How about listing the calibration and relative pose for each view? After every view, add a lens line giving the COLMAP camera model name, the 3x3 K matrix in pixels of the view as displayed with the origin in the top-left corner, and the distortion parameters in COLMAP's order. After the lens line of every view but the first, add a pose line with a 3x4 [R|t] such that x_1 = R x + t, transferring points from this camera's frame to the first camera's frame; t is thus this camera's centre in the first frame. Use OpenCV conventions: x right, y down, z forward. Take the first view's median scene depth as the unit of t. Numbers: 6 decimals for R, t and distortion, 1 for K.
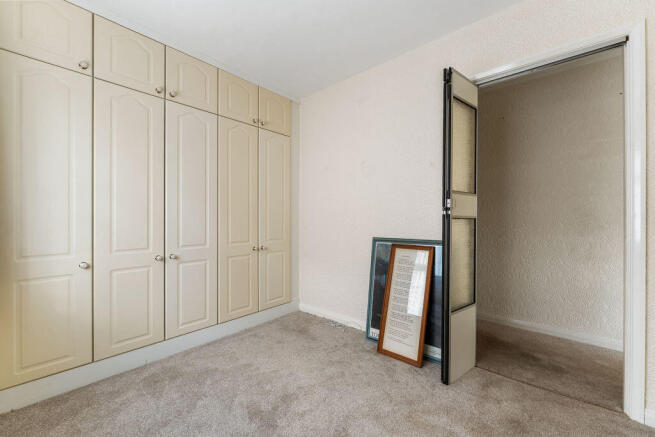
lens RADIAL K [[265.6, 0, 334.4], [0, 265.6, 216.0], [0, 0, 1]] dist [-0.001489, -0.000250]
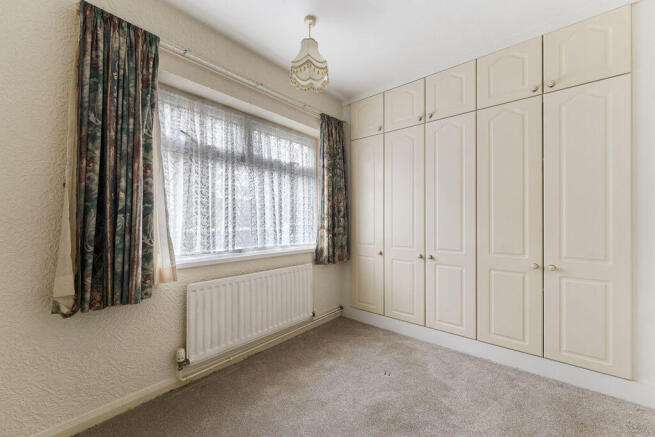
lens RADIAL K [[265.6, 0, 334.4], [0, 265.6, 222.5], [0, 0, 1]] dist [-0.001489, -0.000250]
pose [[-0.003701, -0.003086, -0.999988, 0.482339], [0.006985, 0.999971, -0.003112, 0.004638], [0.999969, -0.006996, -0.003679, 0.530246]]
